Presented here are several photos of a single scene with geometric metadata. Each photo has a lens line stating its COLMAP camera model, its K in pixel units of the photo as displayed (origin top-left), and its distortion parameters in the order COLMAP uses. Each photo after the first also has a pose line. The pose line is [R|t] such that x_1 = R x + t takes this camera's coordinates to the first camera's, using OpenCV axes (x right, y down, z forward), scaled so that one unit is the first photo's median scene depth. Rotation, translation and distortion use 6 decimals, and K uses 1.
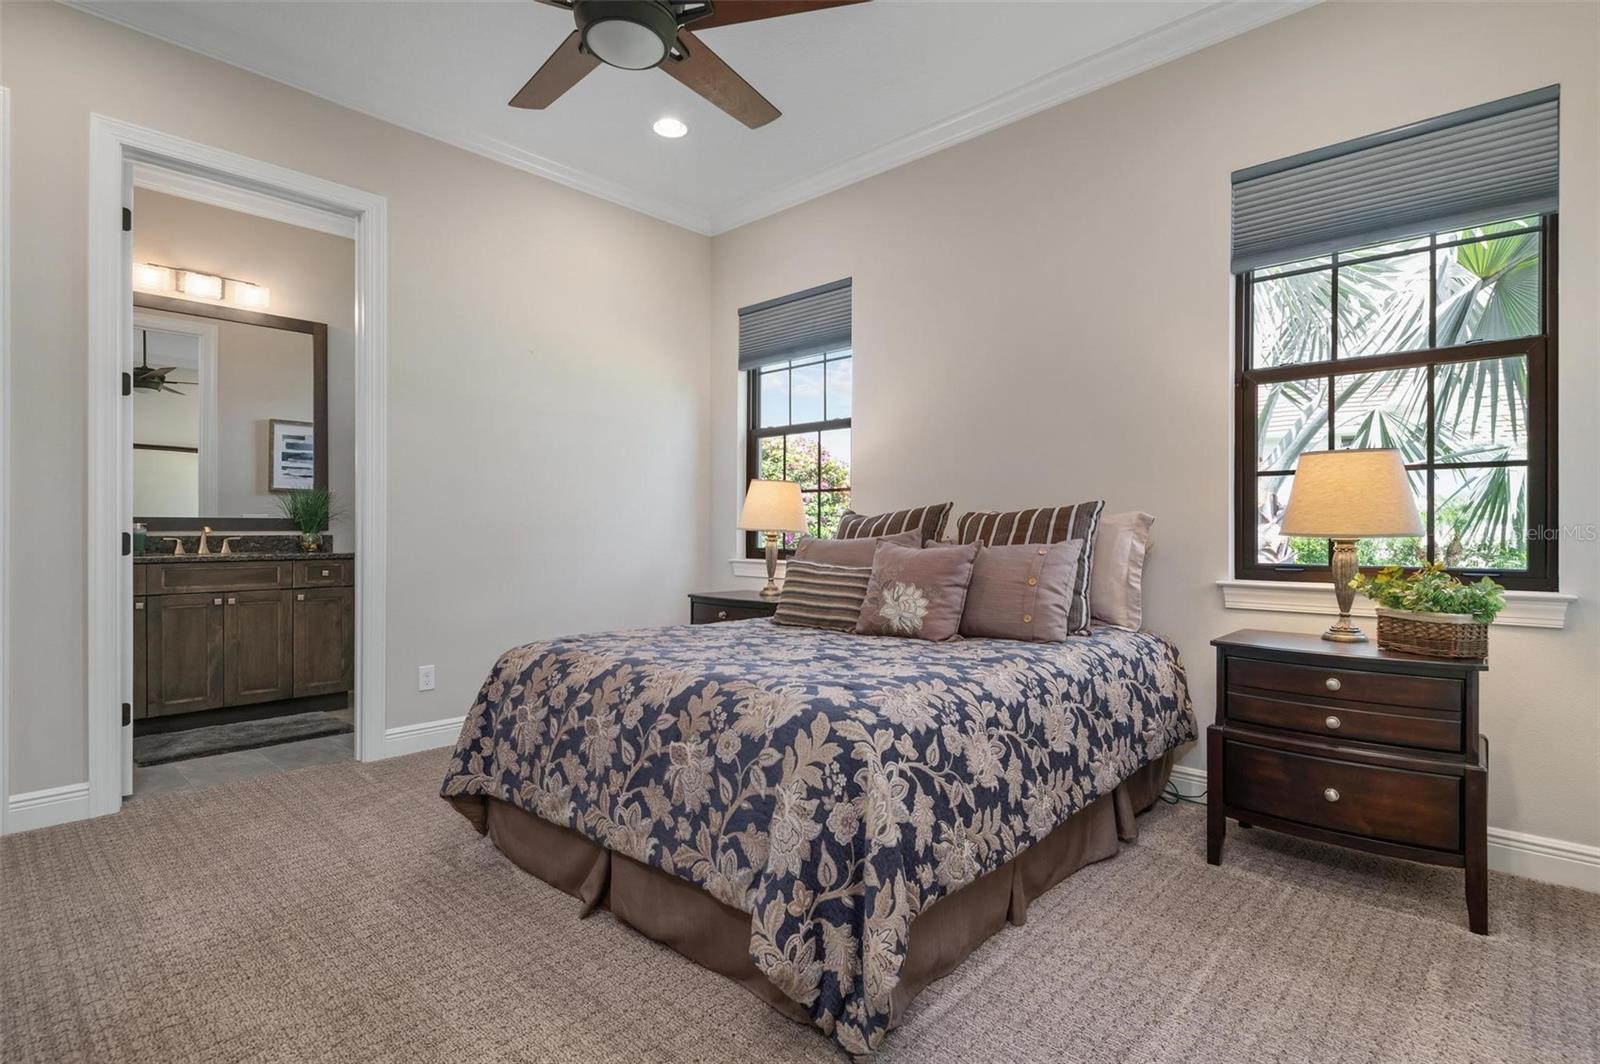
lens RADIAL K [[775.0, 0, 801.9], [0, 775.0, 540.9], [0, 0, 1]] dist [-0.022238, -0.000585]
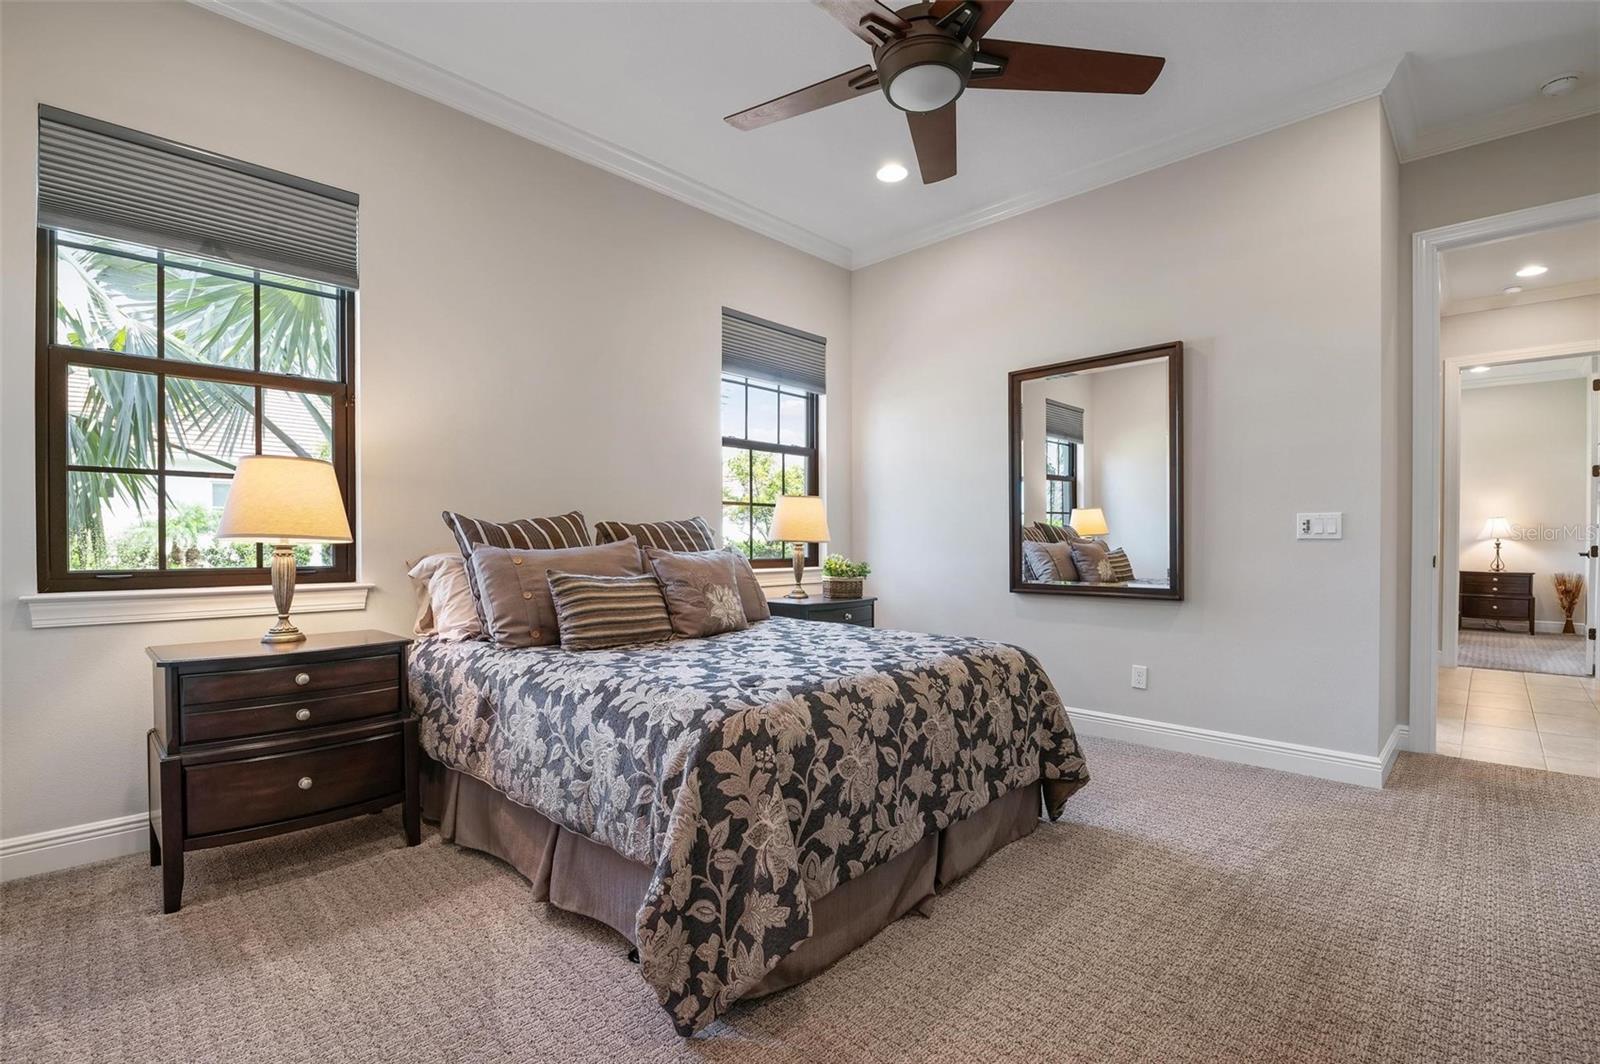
lens RADIAL K [[716.7, 0, 806.3], [0, 716.7, 542.8], [0, 0, 1]] dist [-0.025817, 0.000249]
pose [[0.026929, -0.010350, 0.999584, -0.607344], [0.010899, 0.999890, 0.010060, -0.011684], [-0.999578, 0.010624, 0.027039, 0.555036]]
